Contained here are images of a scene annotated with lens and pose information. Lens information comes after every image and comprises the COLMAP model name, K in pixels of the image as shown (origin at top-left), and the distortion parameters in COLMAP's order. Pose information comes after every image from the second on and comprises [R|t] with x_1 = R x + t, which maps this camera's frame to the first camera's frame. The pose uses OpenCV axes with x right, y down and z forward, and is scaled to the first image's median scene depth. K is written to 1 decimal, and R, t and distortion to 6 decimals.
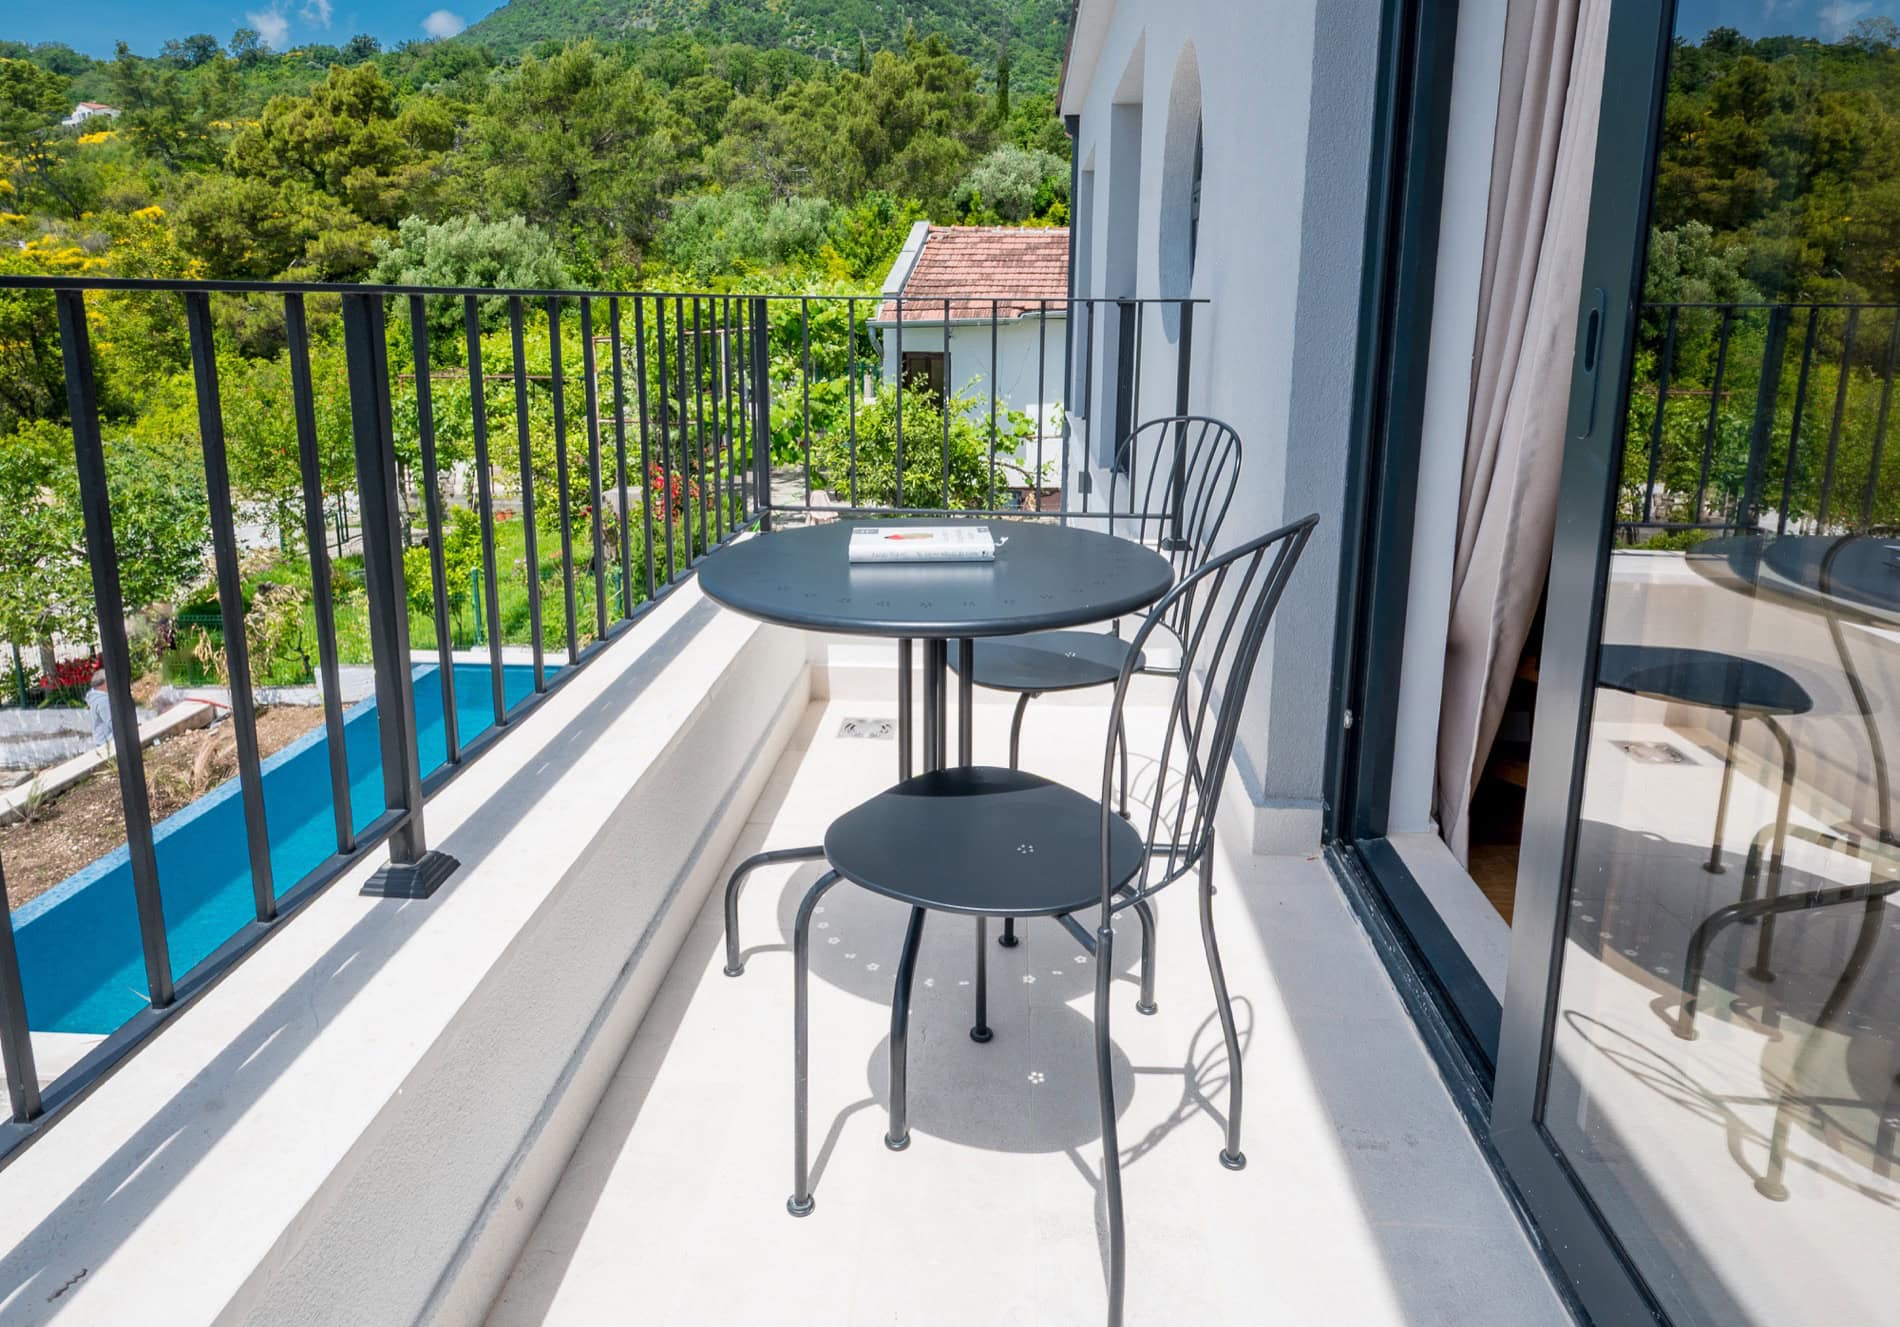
lens RADIAL K [[1061.4, 0, 950.0], [0, 1061.4, 663.5], [0, 0, 1]] dist [-0.000893, -0.000410]
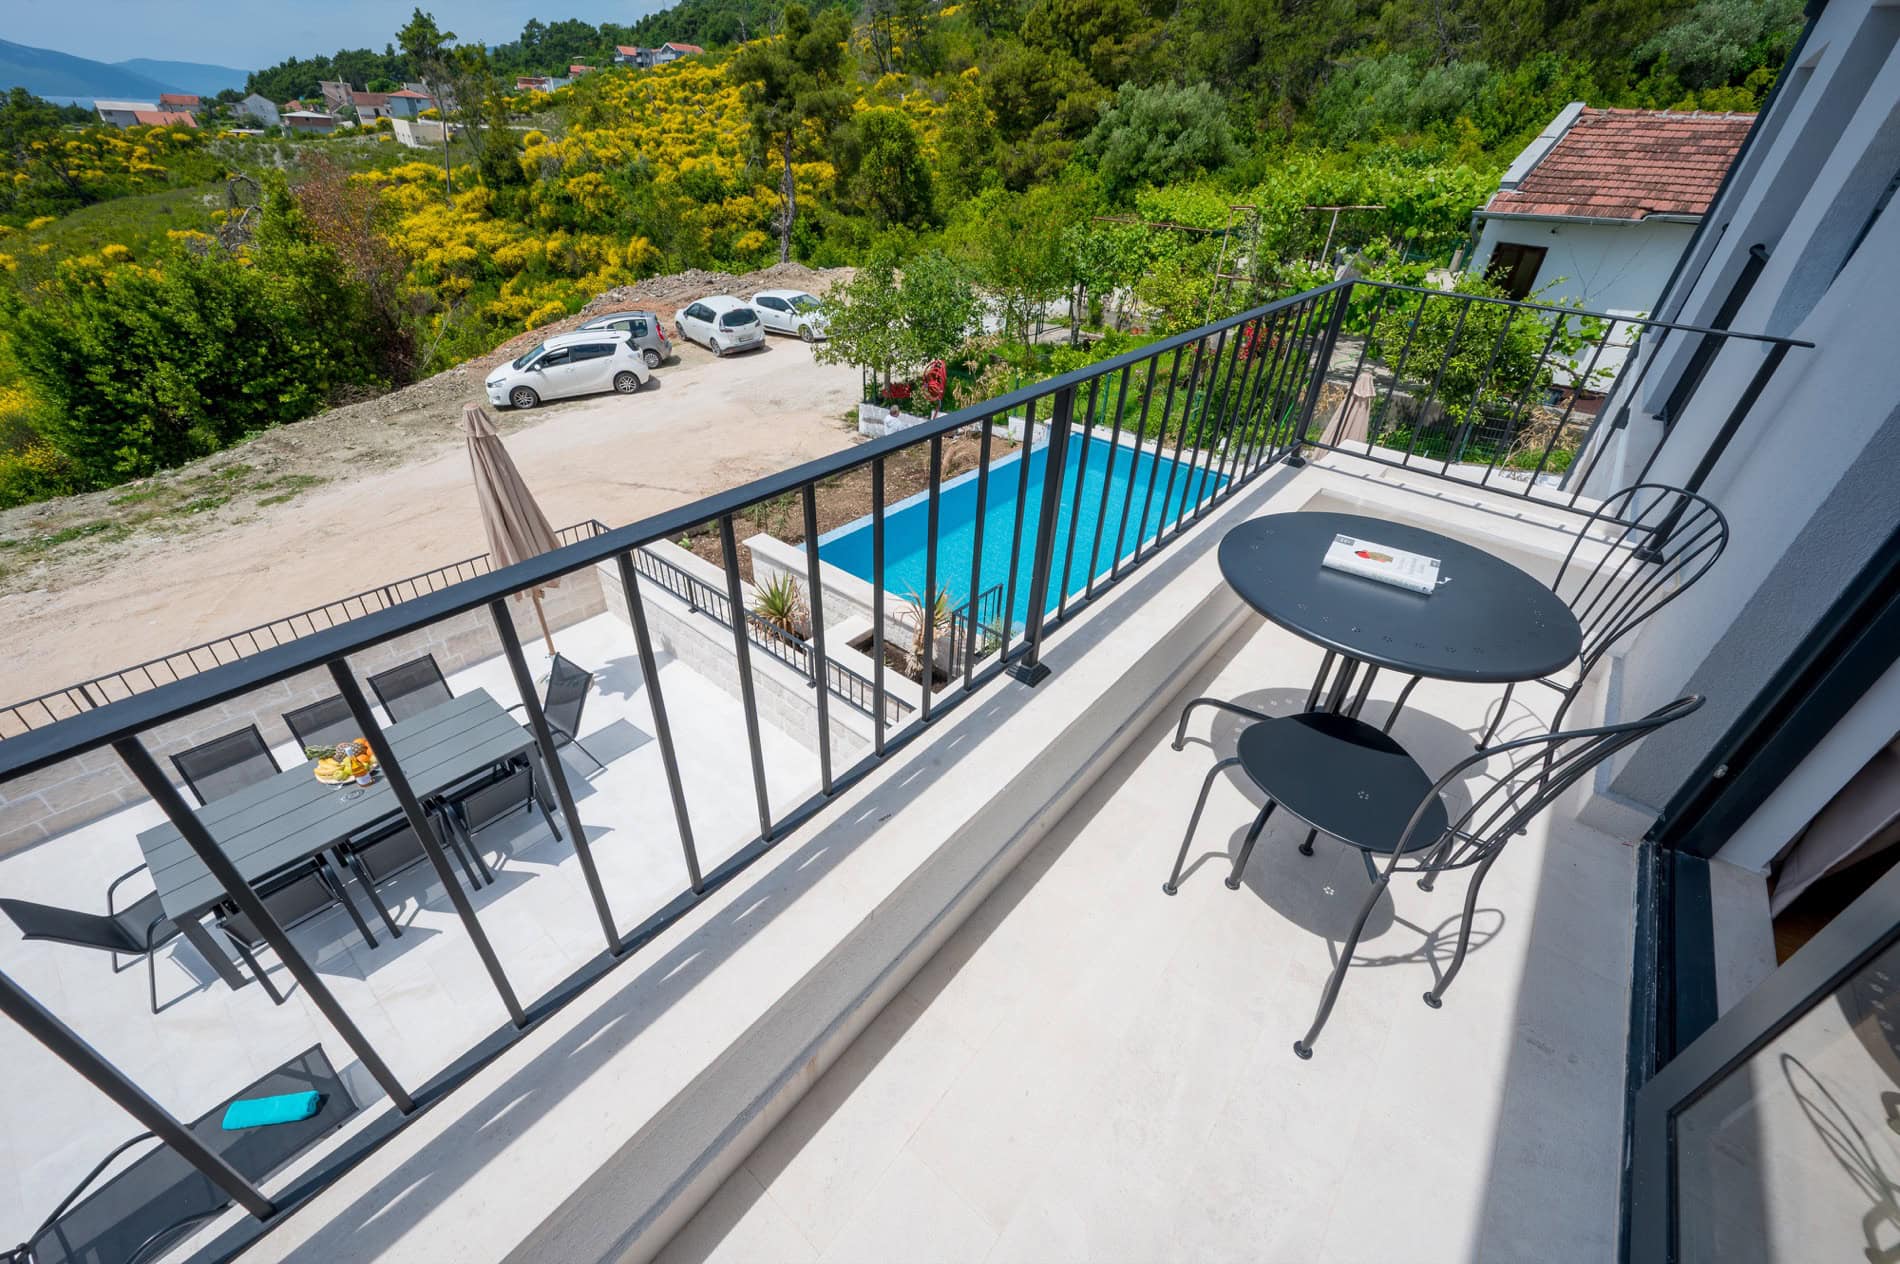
lens RADIAL K [[748.3, 0, 950.0], [0, 748.3, 632.0], [0, 0, 1]] dist [-0.001926, -0.000046]
pose [[0.807942, 0.351761, -0.472751, 0.005219], [-0.147640, 0.897528, 0.415507, -0.152469], [0.570467, -0.265909, 0.777085, -0.058861]]
